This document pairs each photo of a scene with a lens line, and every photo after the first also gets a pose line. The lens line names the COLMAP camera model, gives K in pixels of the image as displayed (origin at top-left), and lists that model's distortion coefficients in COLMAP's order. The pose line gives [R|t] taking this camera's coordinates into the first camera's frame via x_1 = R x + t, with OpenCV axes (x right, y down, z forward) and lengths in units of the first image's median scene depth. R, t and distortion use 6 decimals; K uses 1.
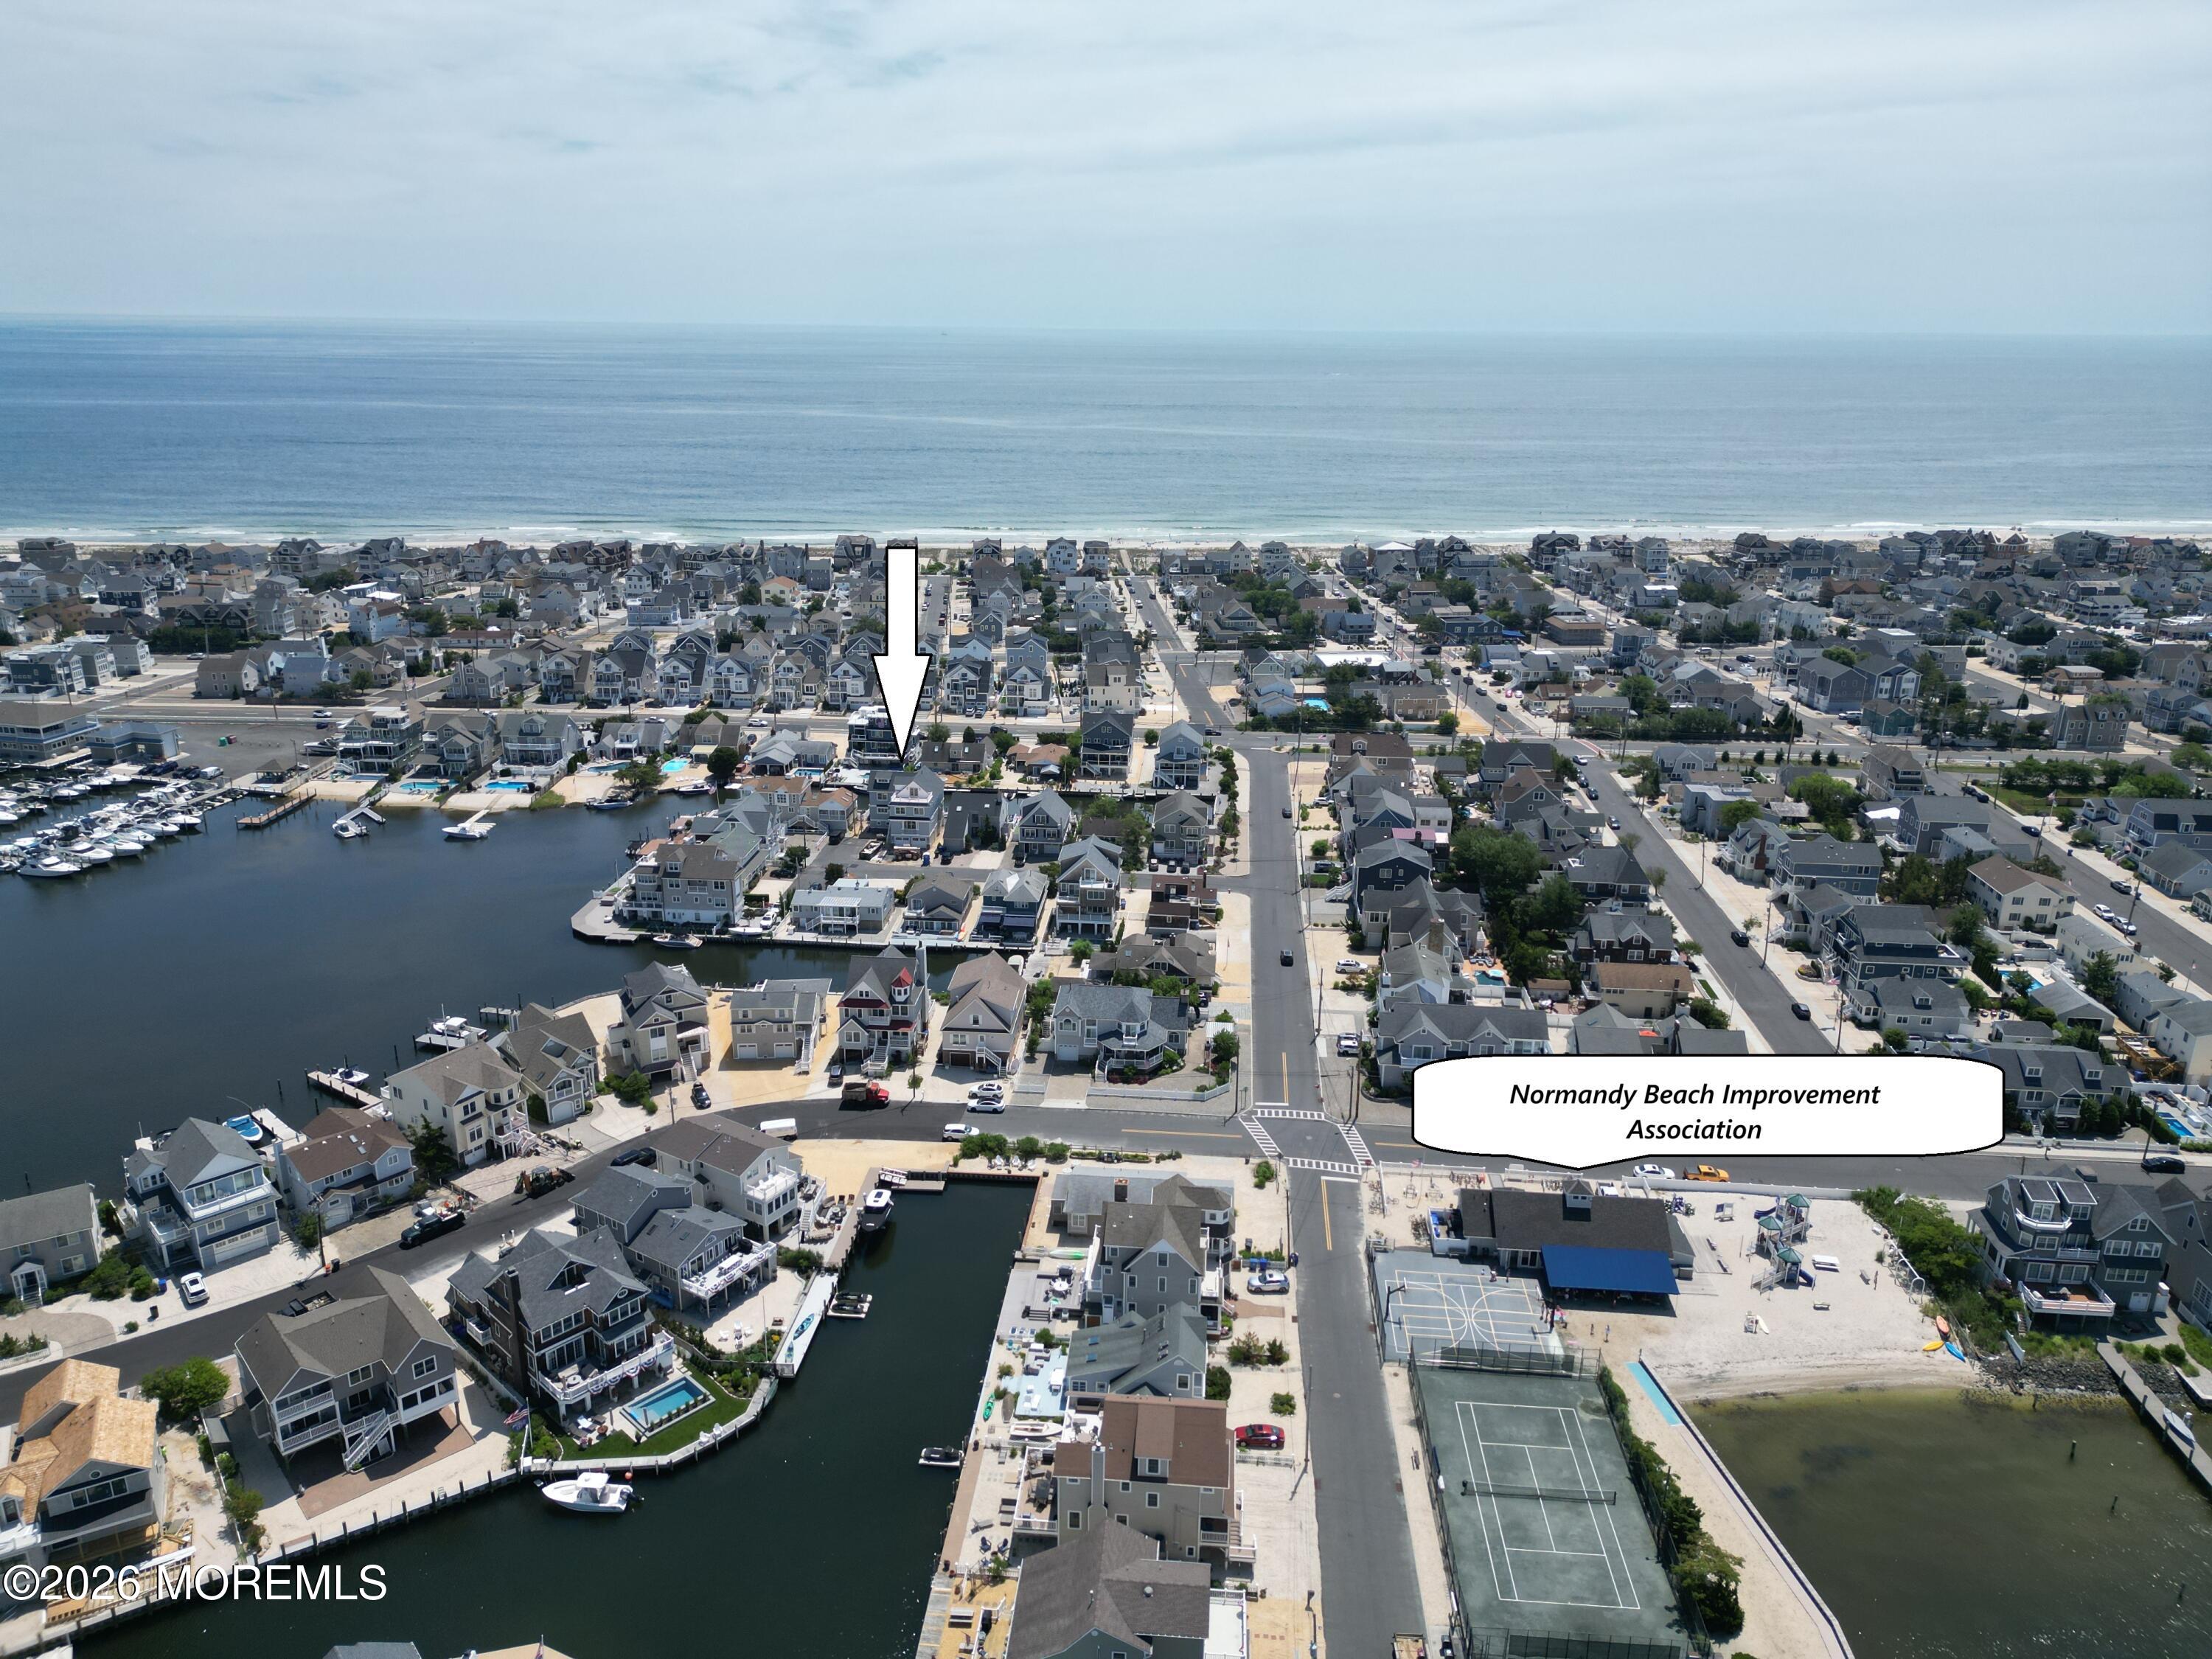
lens RADIAL K [[1545.2, 0, 1105.7], [0, 1545.2, 836.6], [0, 0, 1]] dist [0.070814, -0.068108]
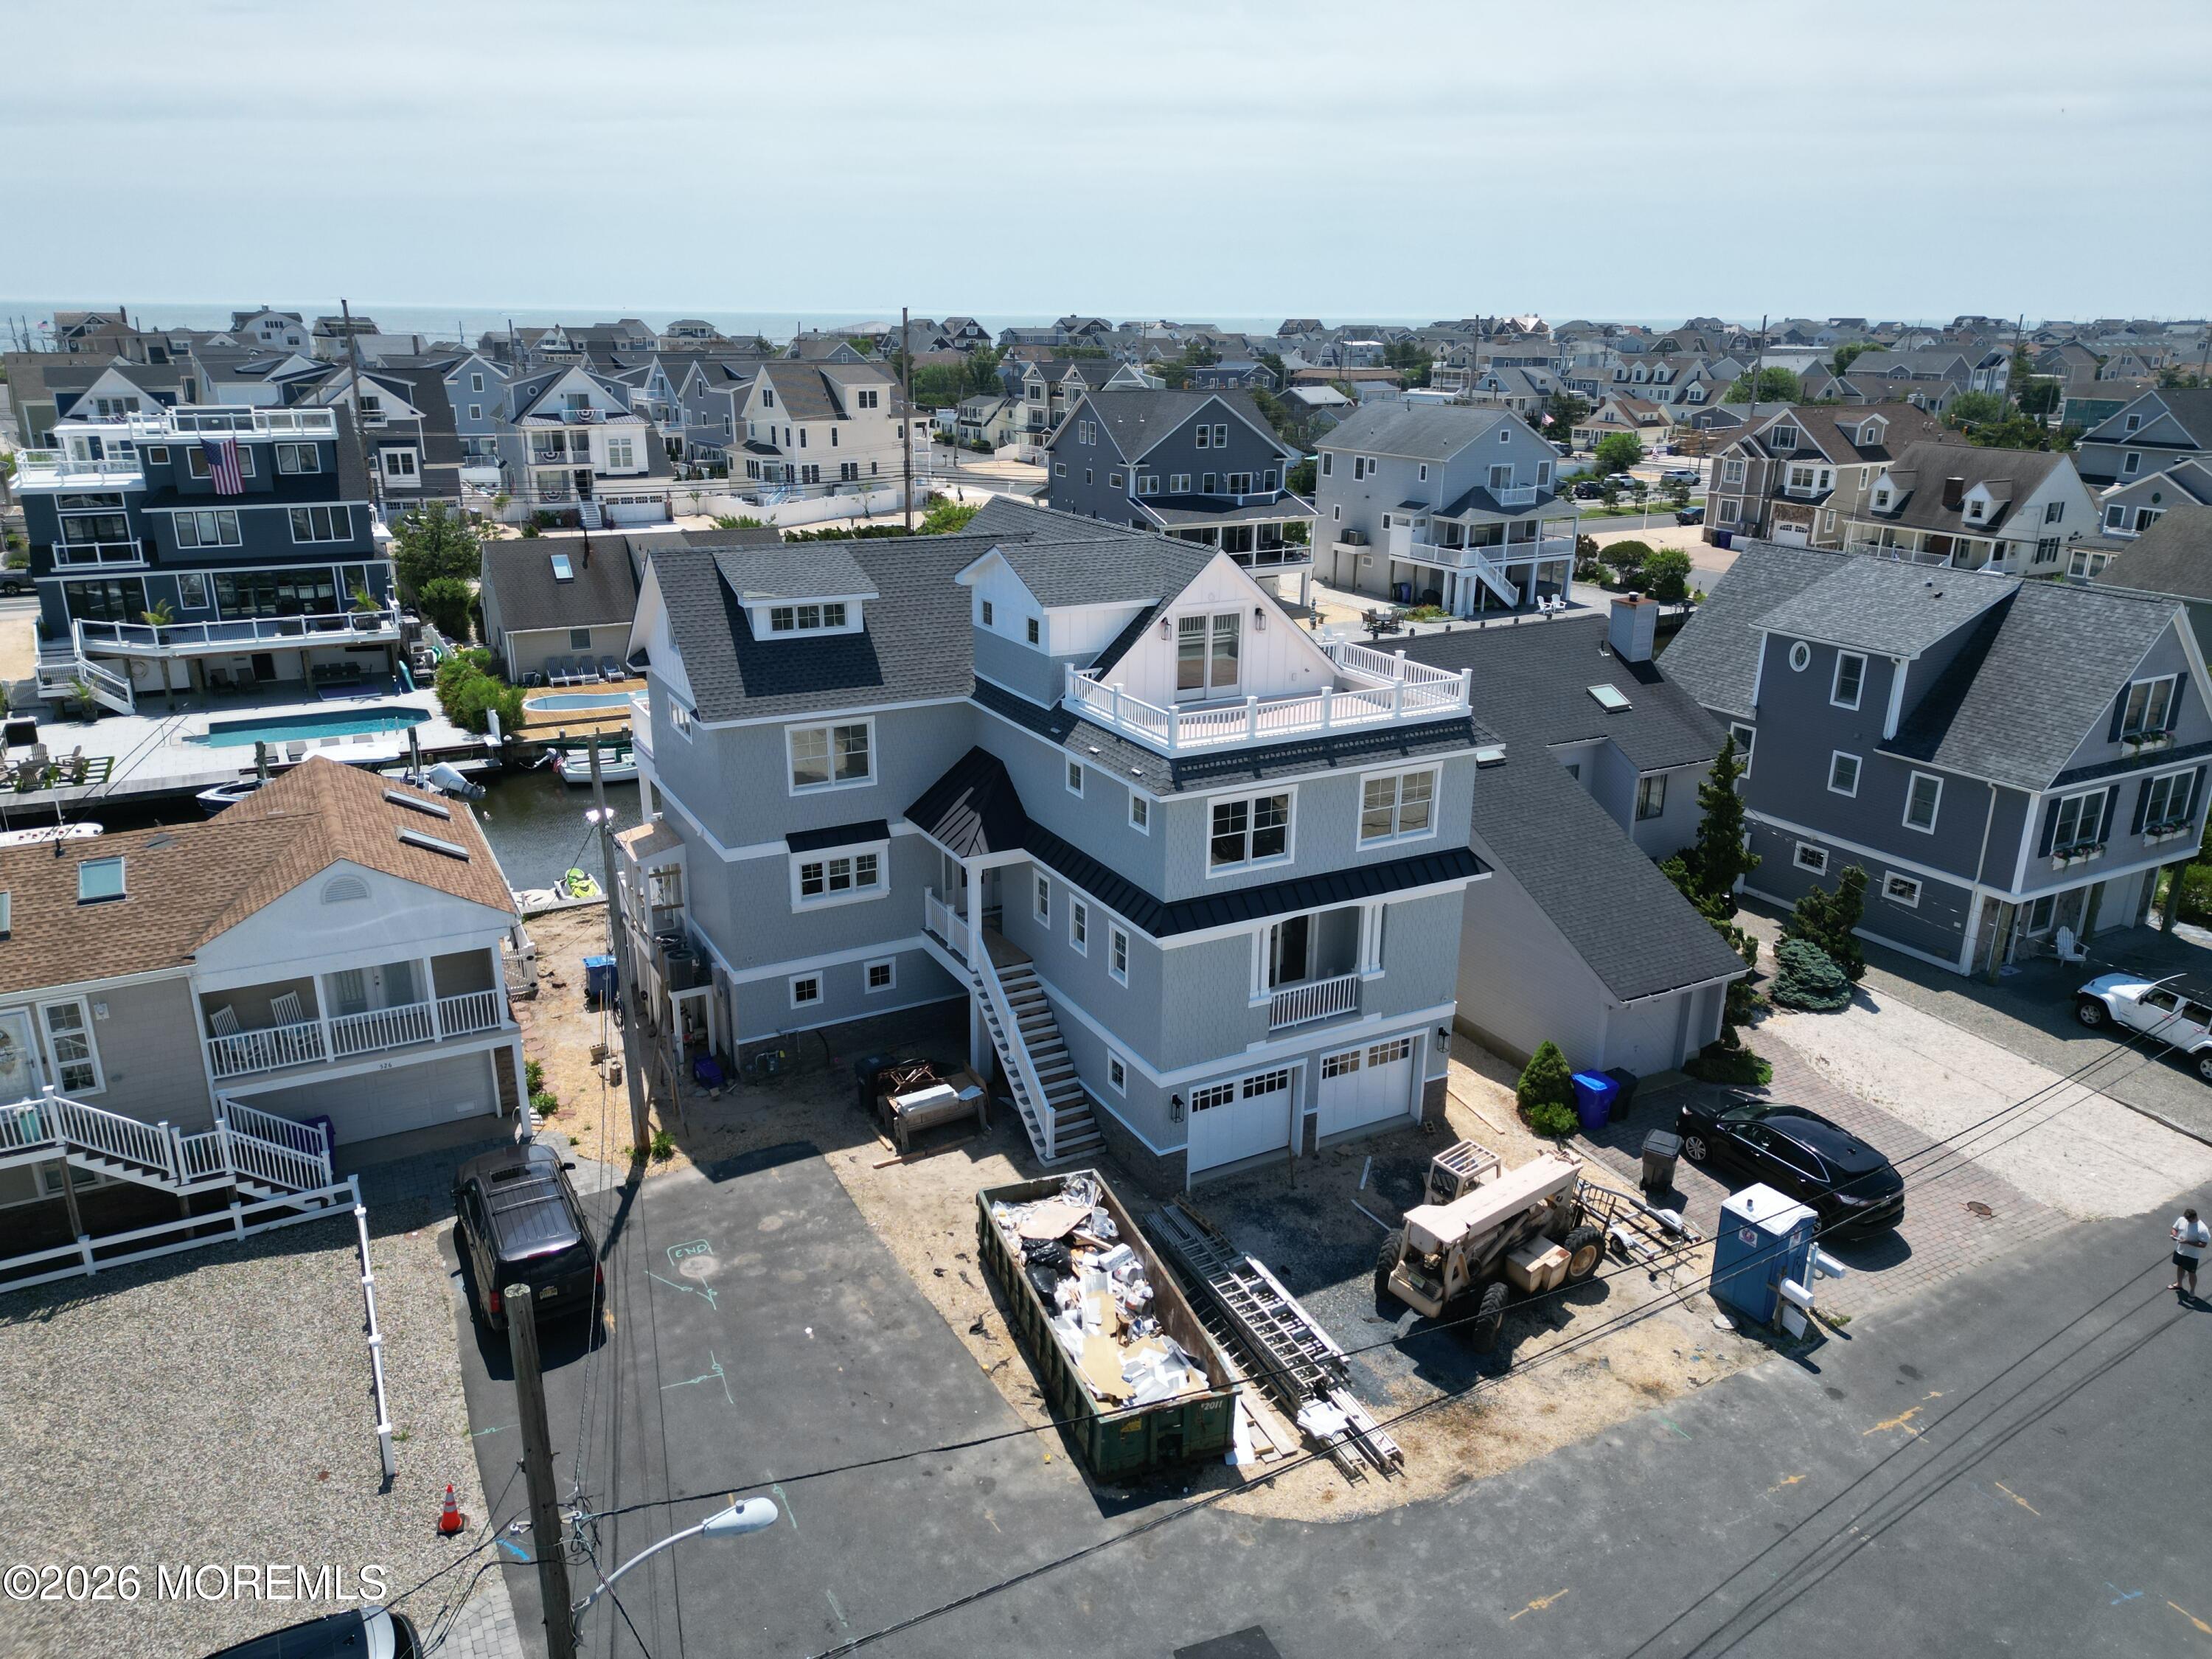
lens RADIAL K [[1545.2, 0, 1105.7], [0, 1545.2, 836.6], [0, 0, 1]] dist [0.070814, -0.068108]
pose [[0.838503, -0.176944, 0.515368, -0.142737], [0.169597, 0.983576, 0.061762, -0.018049], [-0.517832, 0.035617, 0.854741, 0.677231]]
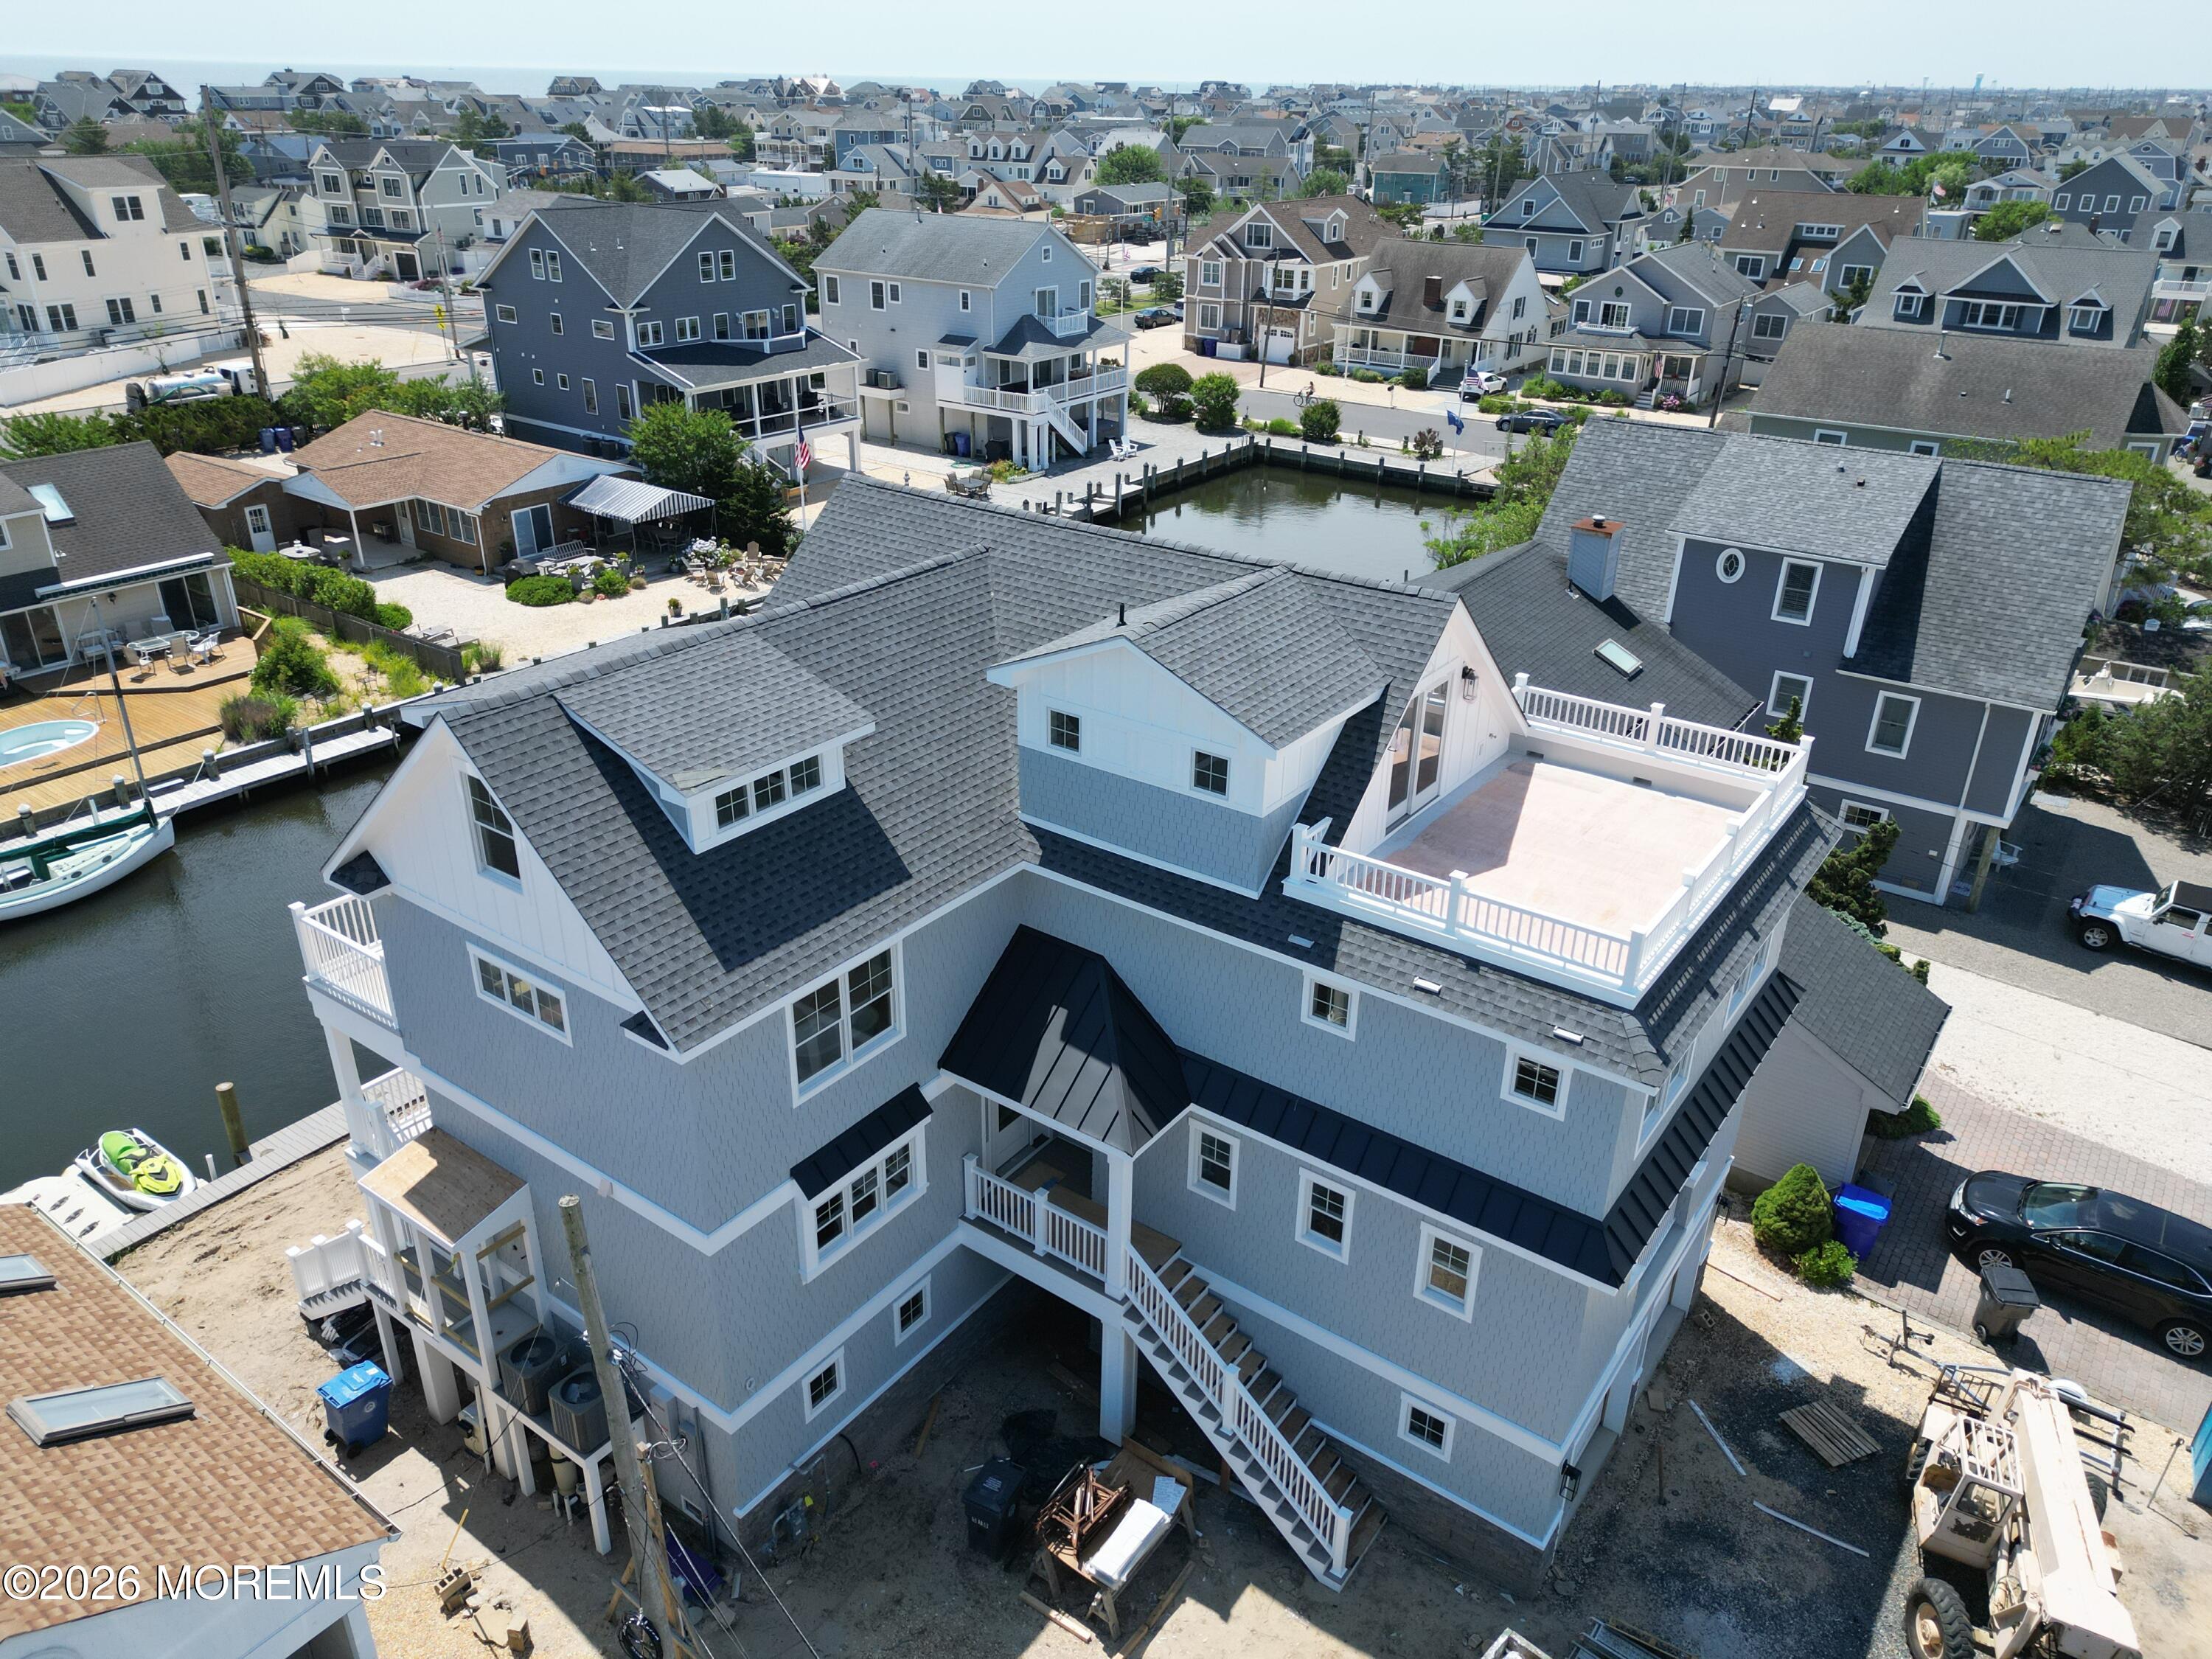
lens RADIAL K [[1542.5, 0, 1096.4], [0, 1542.5, 830.5], [0, 0, 1]] dist [0.062591, -0.058937]
pose [[0.526205, -0.373591, 0.763897, -0.141586], [0.255792, 0.926259, 0.276795, -0.037779], [-0.810974, 0.049747, 0.582963, 0.725127]]
